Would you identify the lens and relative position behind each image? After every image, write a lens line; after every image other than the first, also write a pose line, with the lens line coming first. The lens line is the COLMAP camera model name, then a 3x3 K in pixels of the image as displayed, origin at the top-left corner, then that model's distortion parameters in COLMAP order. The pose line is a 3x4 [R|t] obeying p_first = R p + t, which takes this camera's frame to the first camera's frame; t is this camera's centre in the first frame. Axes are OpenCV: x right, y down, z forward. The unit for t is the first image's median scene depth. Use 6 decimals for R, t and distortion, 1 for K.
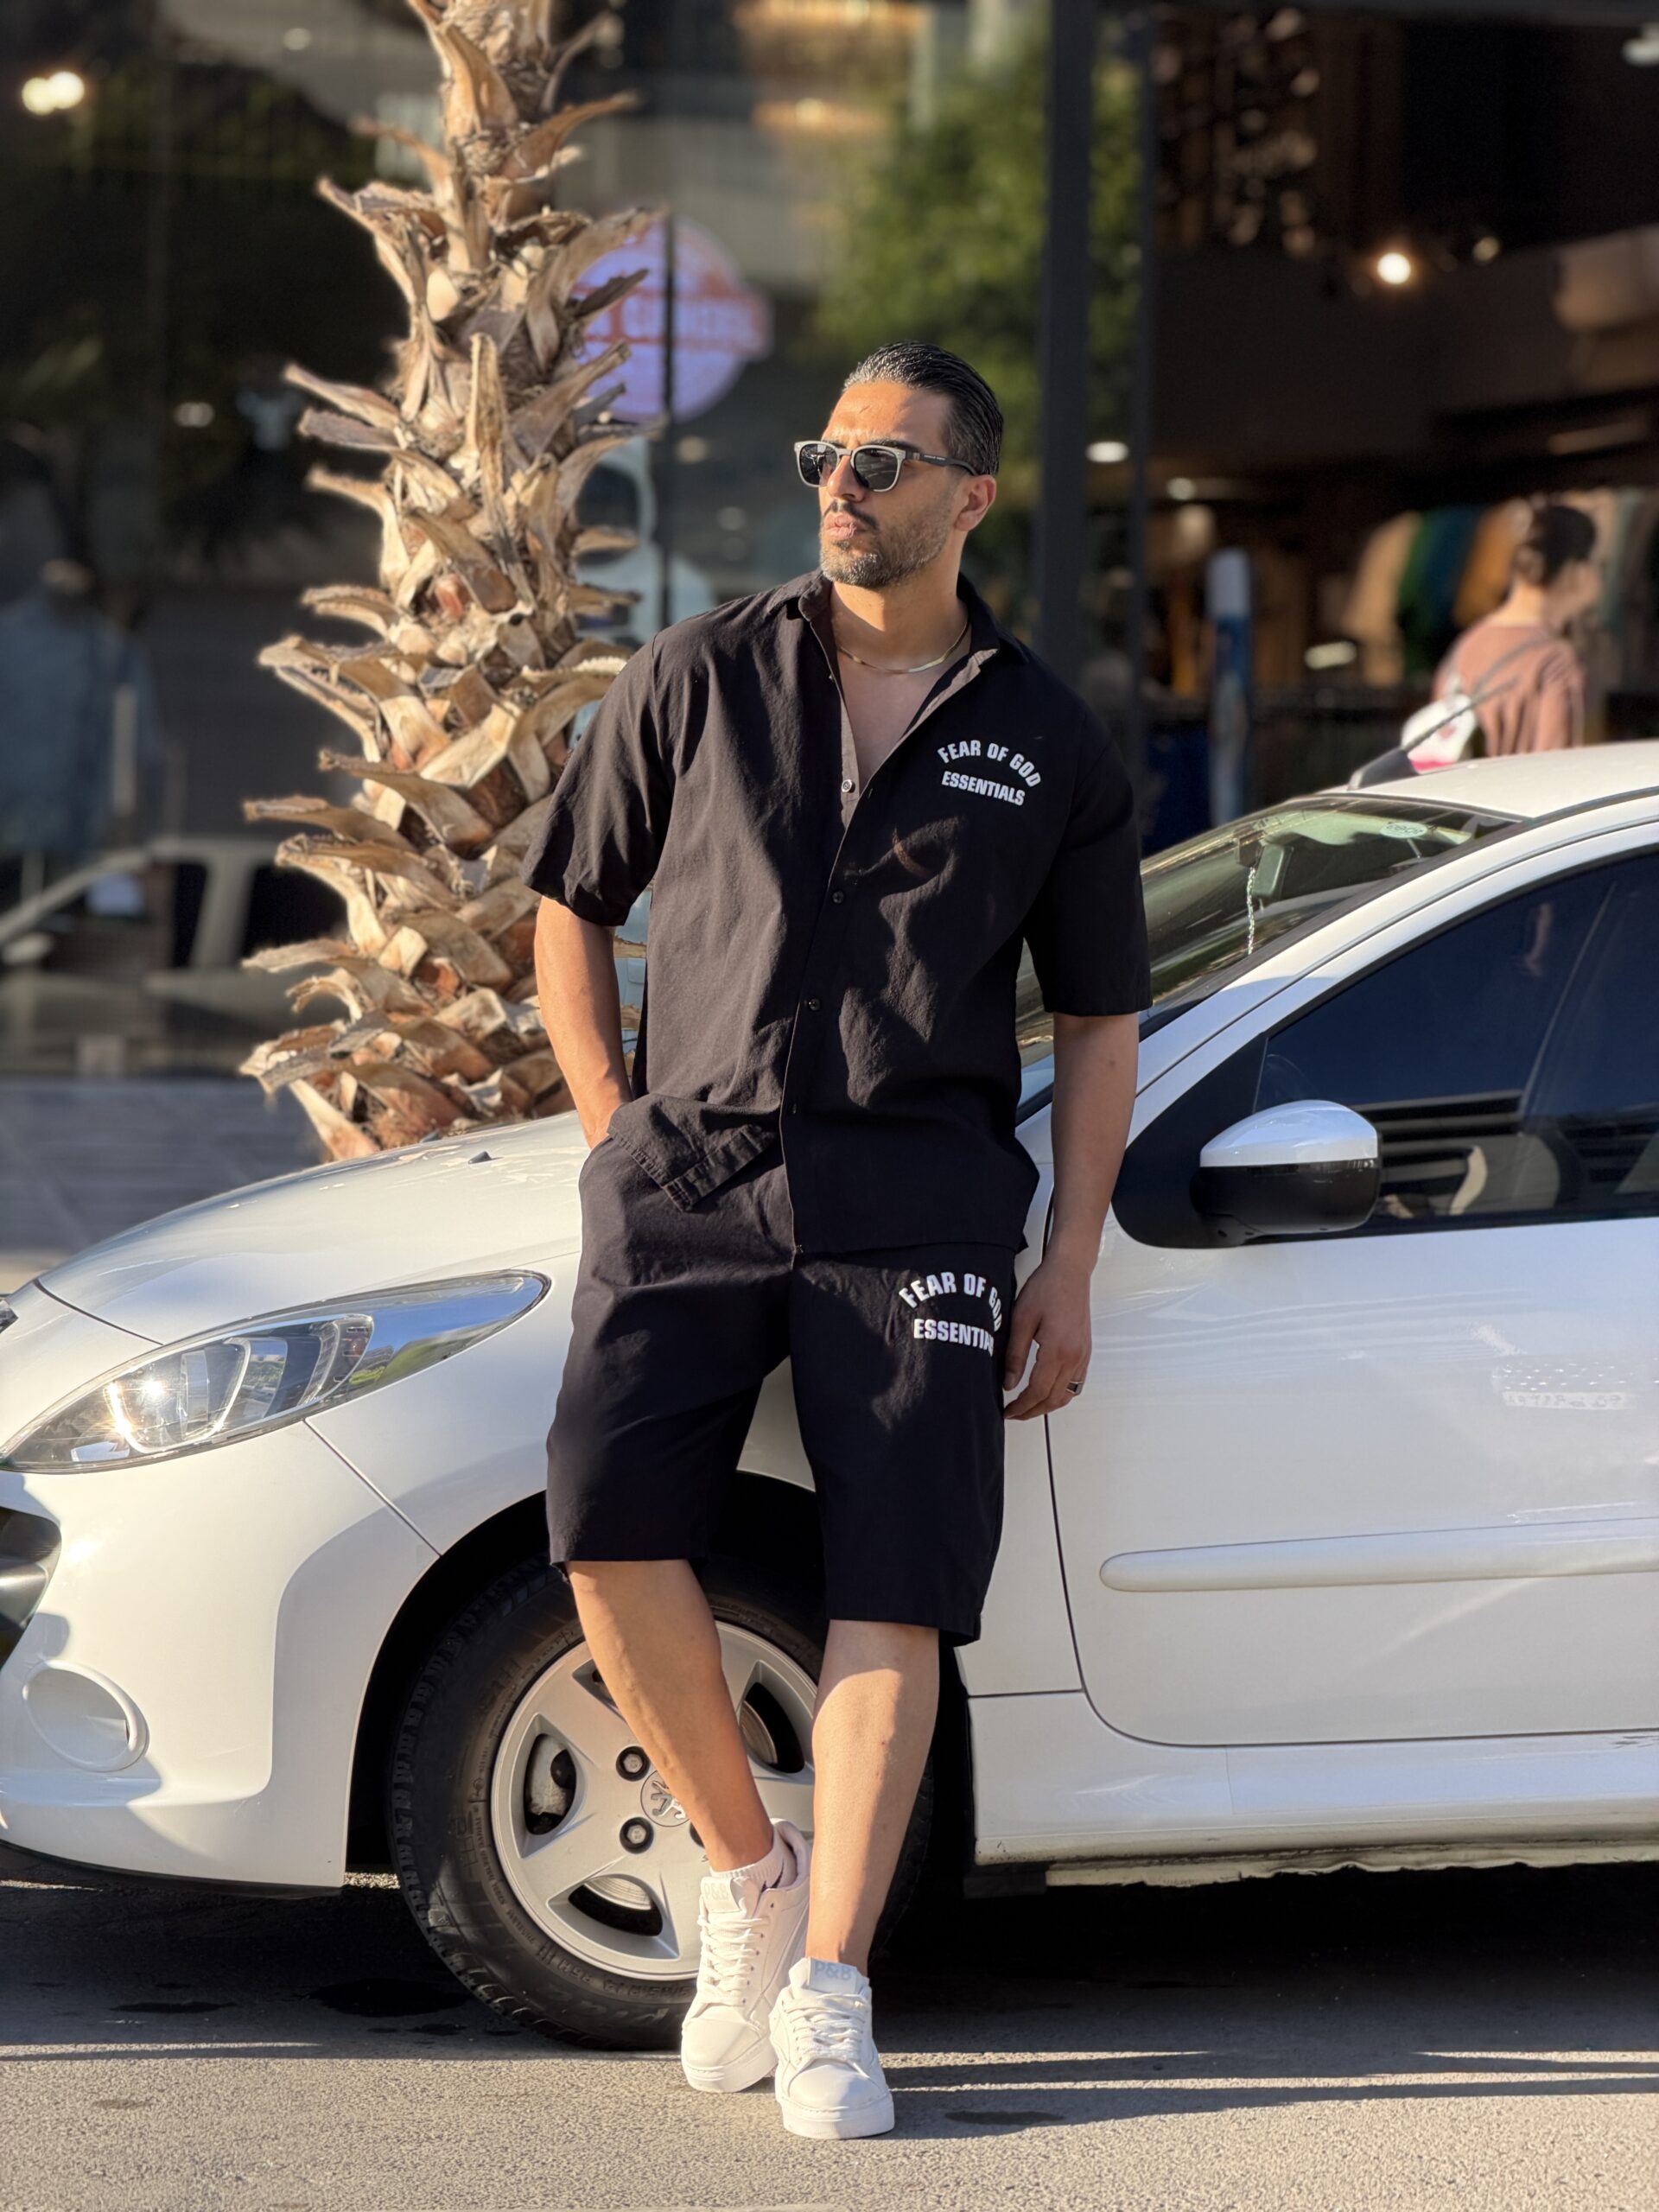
lens RADIAL K [[6278.7, 0, 896.7], [0, 6278.7, 1037.9], [0, 0, 1]] dist [0.163929, 0.000000]
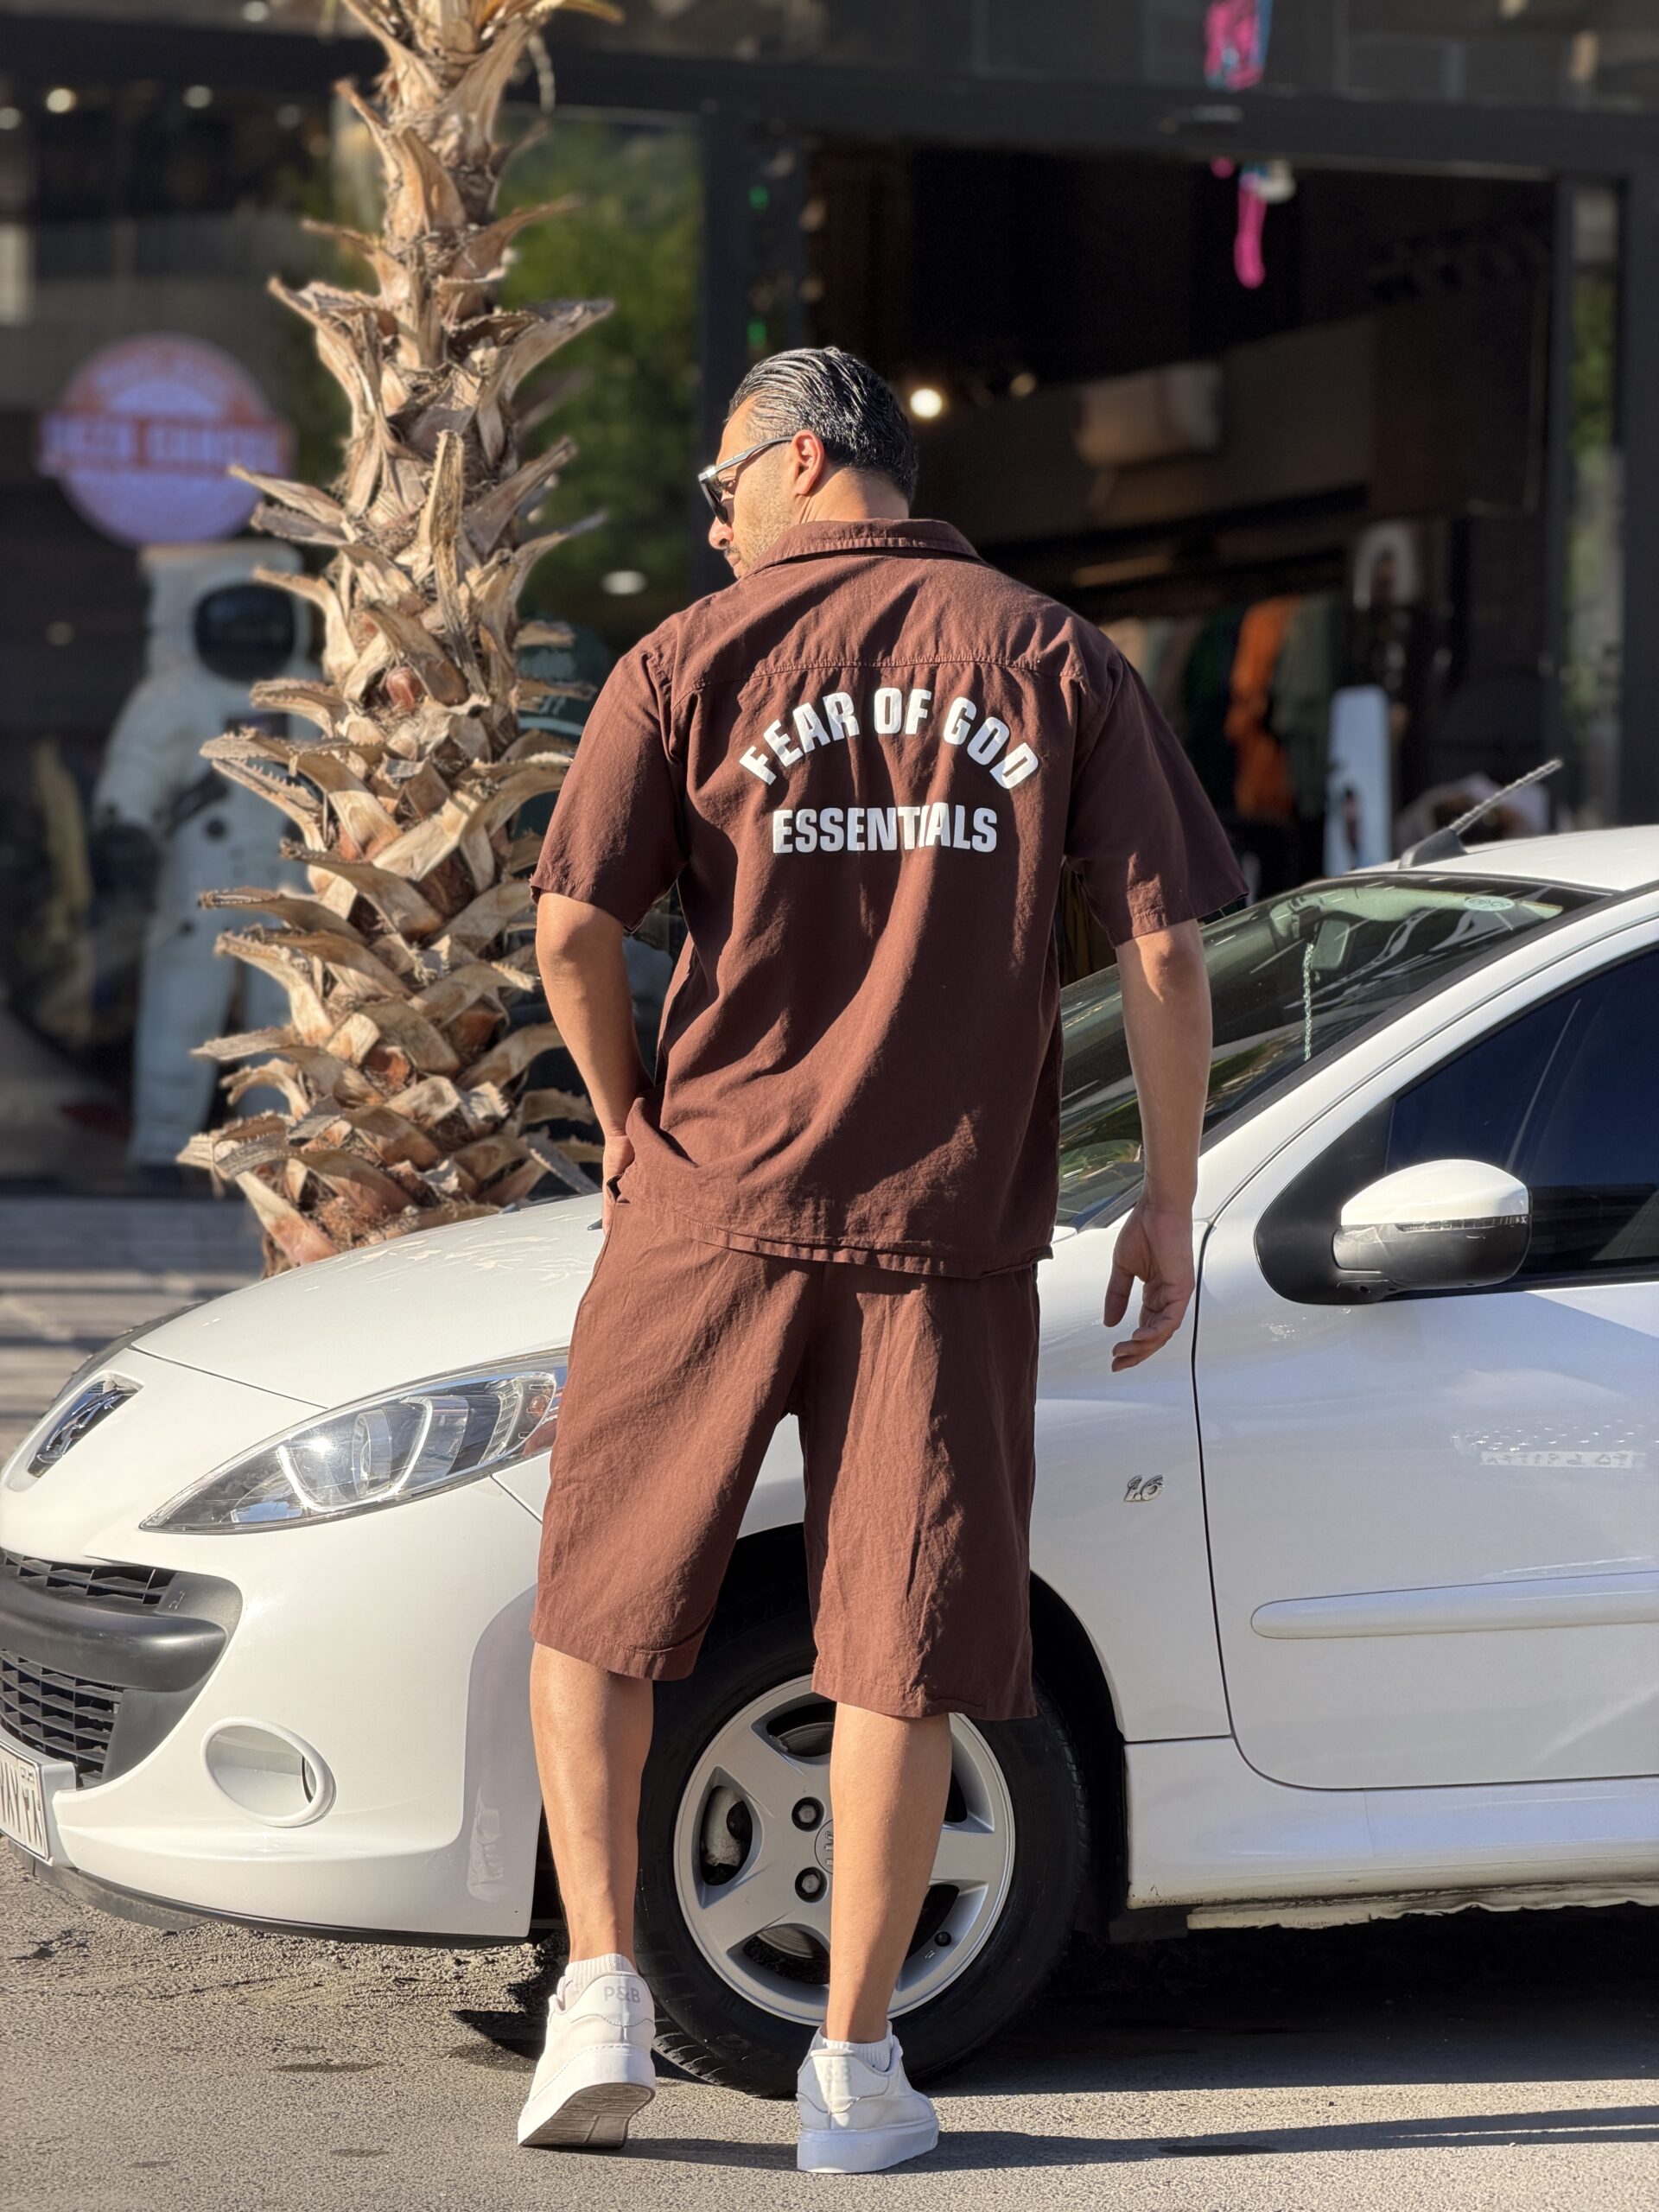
lens RADIAL K [[6278.7, 0, 906.5], [0, 6278.7, 1024.6], [0, 0, 1]] dist [0.163929, 0.000000]
pose [[0.993733, -0.002262, 0.111757, -0.104147], [0.005109, 0.999670, -0.025194, 0.009811], [-0.111663, 0.025607, 0.993416, -0.014100]]
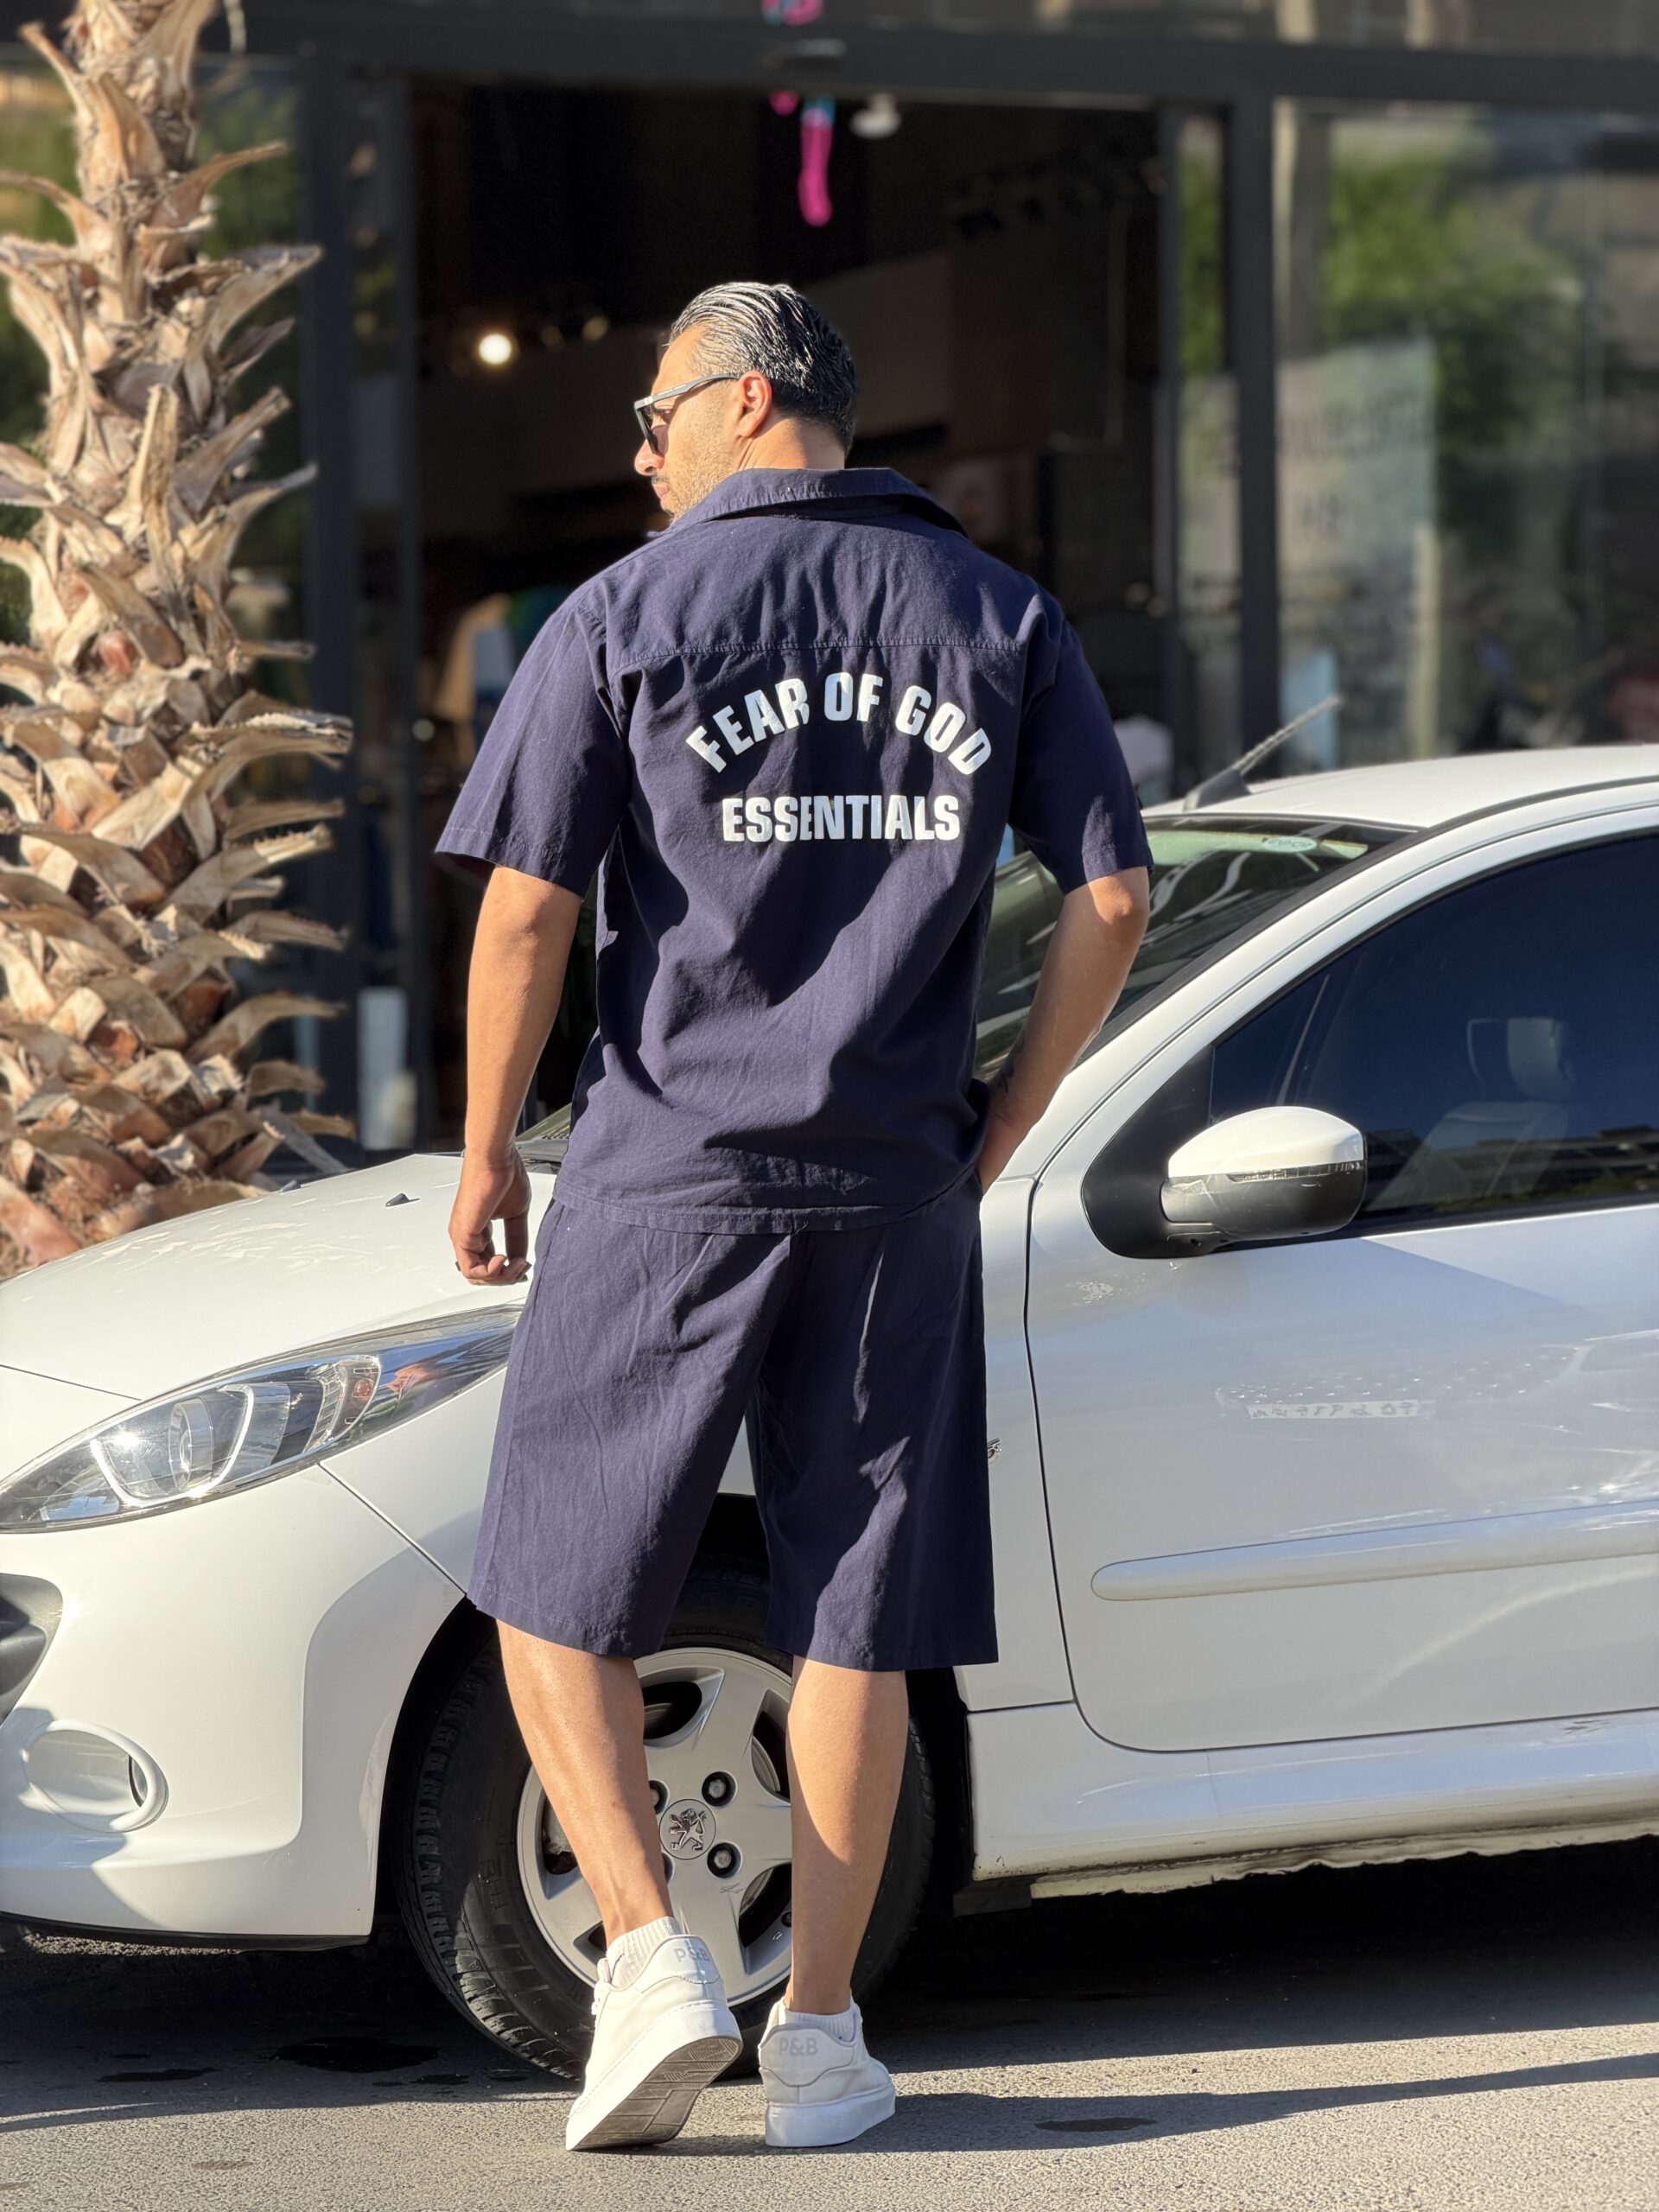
lens RADIAL K [[6278.7, 0, 817.5], [0, 6278.7, 1107.4], [0, 0, 1]] dist [0.163929, 0.000000]
pose [[0.983901, -0.035294, 0.175197, -0.138974], [0.036206, 0.999342, -0.002015, 0.006808], [-0.175011, 0.008325, 0.984531, 0.010968]]
